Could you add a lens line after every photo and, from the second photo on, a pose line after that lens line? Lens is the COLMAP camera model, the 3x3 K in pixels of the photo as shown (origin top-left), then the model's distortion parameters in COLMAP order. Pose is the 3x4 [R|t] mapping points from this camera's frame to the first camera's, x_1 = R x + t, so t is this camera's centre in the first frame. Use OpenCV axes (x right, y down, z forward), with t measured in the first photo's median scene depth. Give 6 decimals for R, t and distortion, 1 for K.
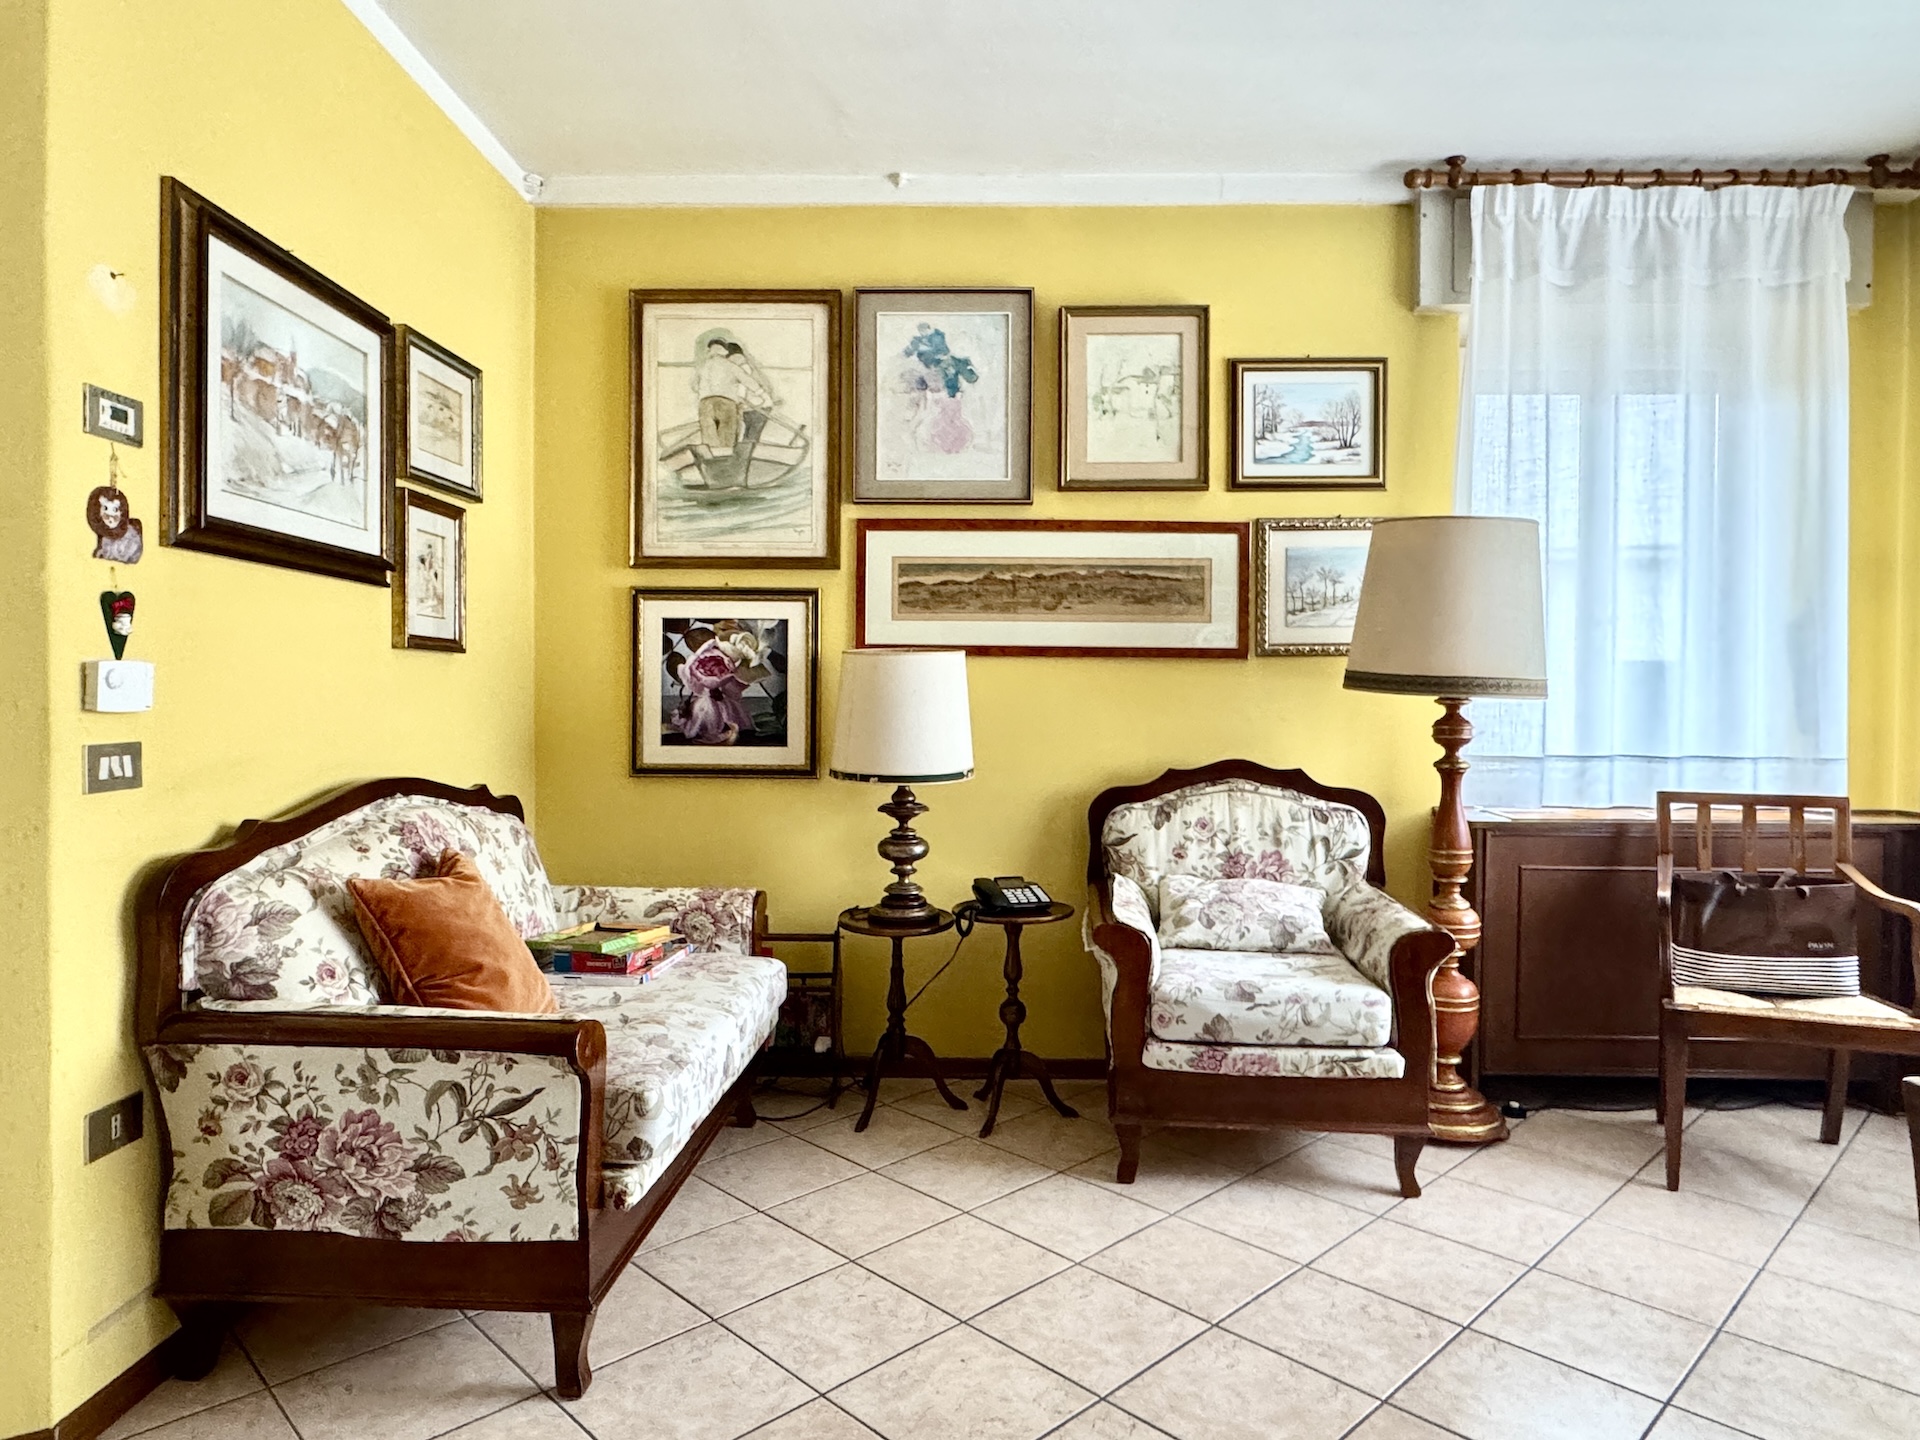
lens RADIAL K [[1159.7, 0, 968.3], [0, 1159.7, 704.0], [0, 0, 1]] dist [-0.000161, -0.003626]
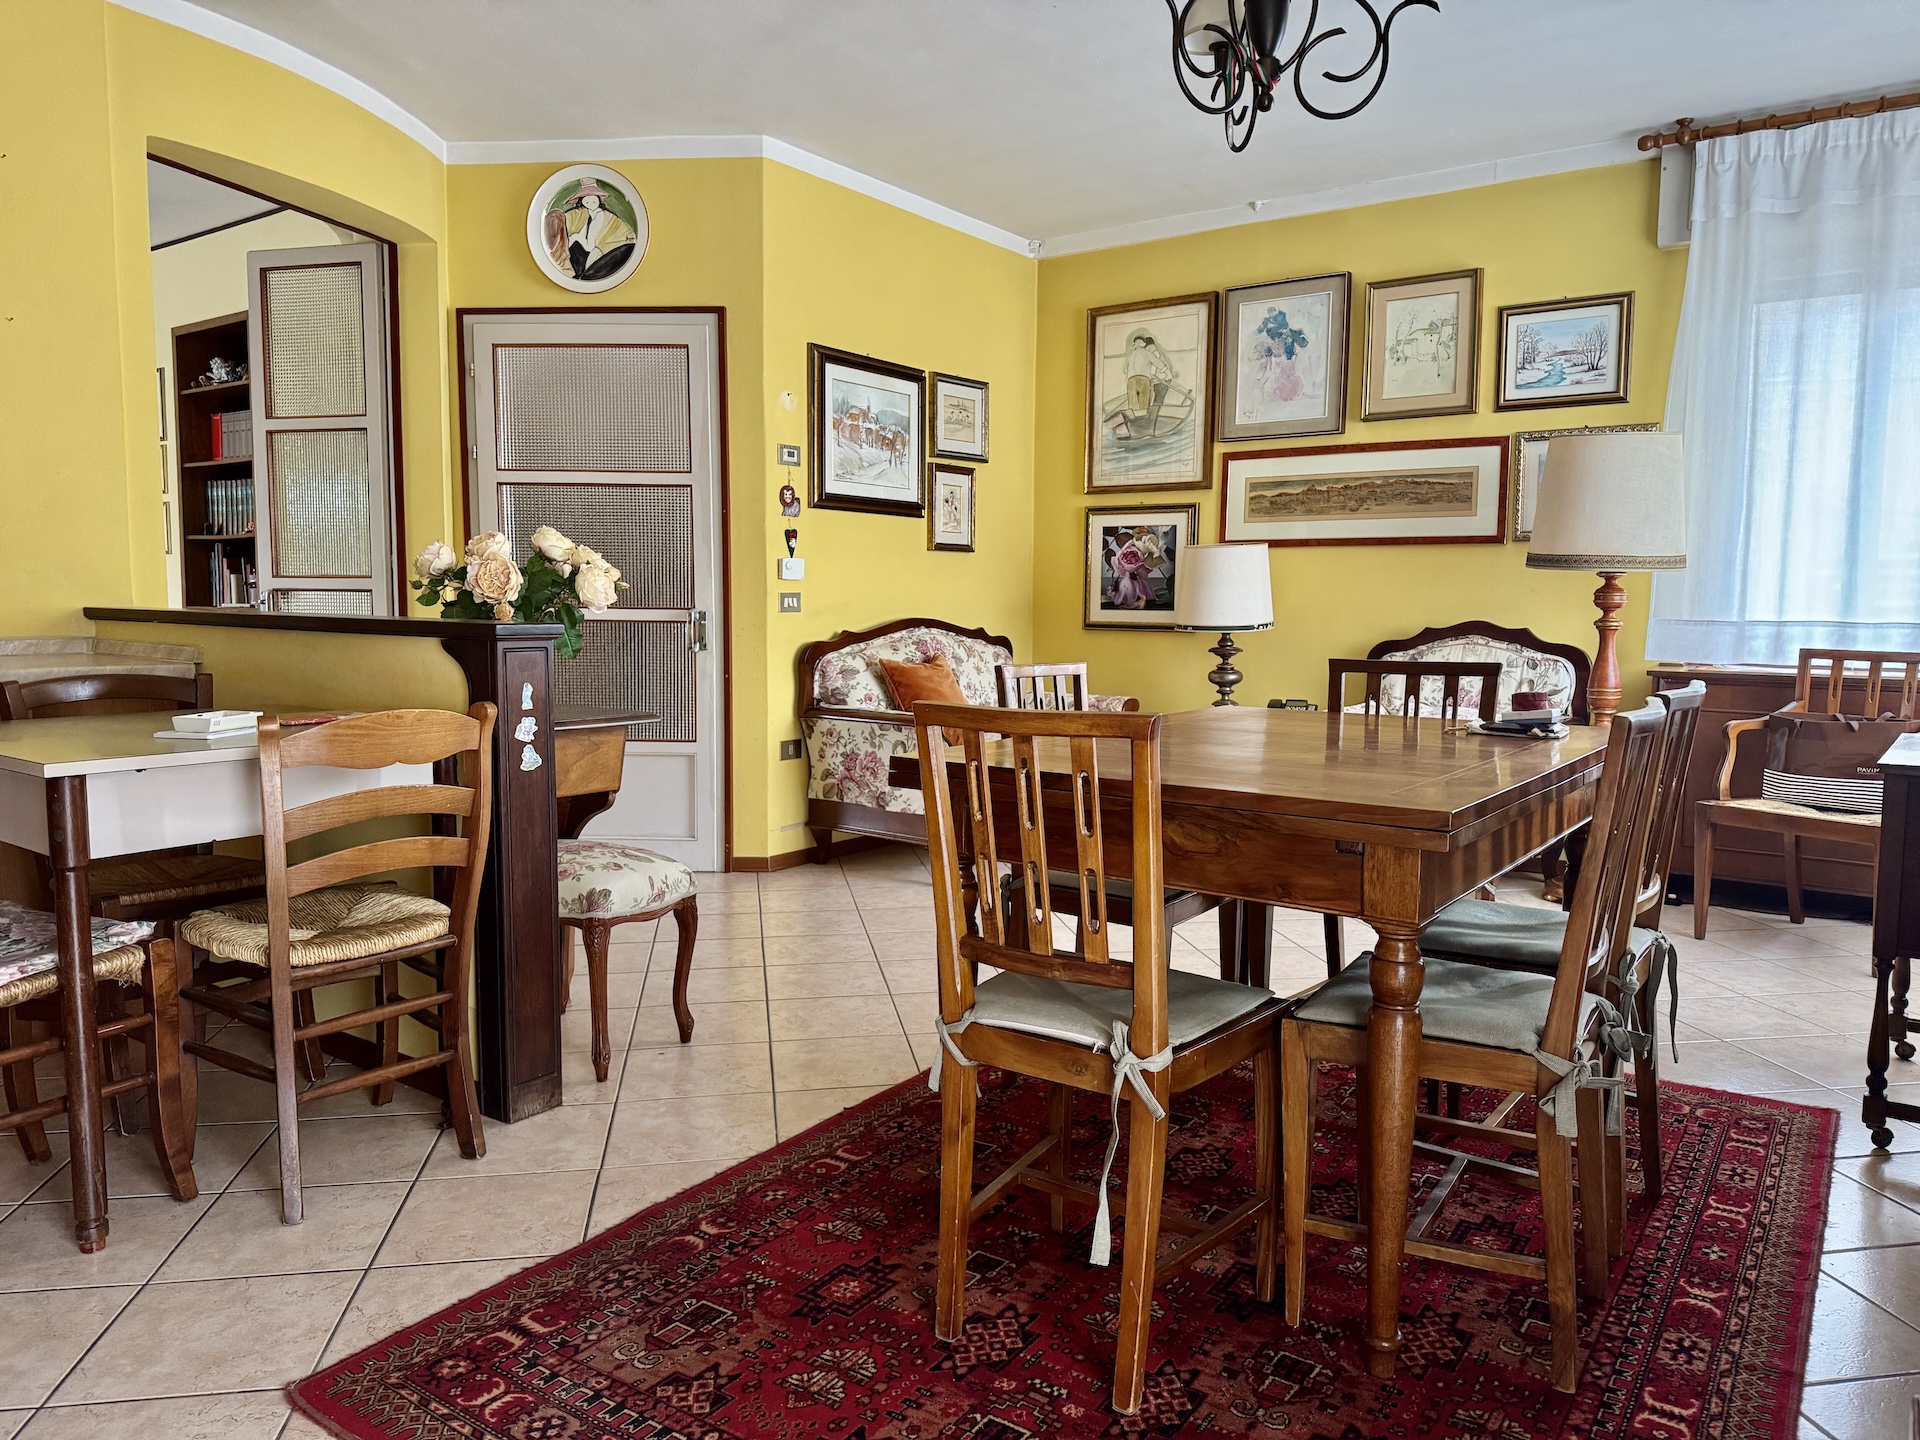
lens RADIAL K [[1330.2, 0, 961.3], [0, 1330.2, 729.7], [0, 0, 1]] dist [-0.013745, -0.024286]
pose [[0.819091, 0.054776, -0.571042, 0.615128], [-0.002777, 0.995798, 0.091536, 0.033874], [0.573656, -0.073390, 0.815802, -0.574150]]
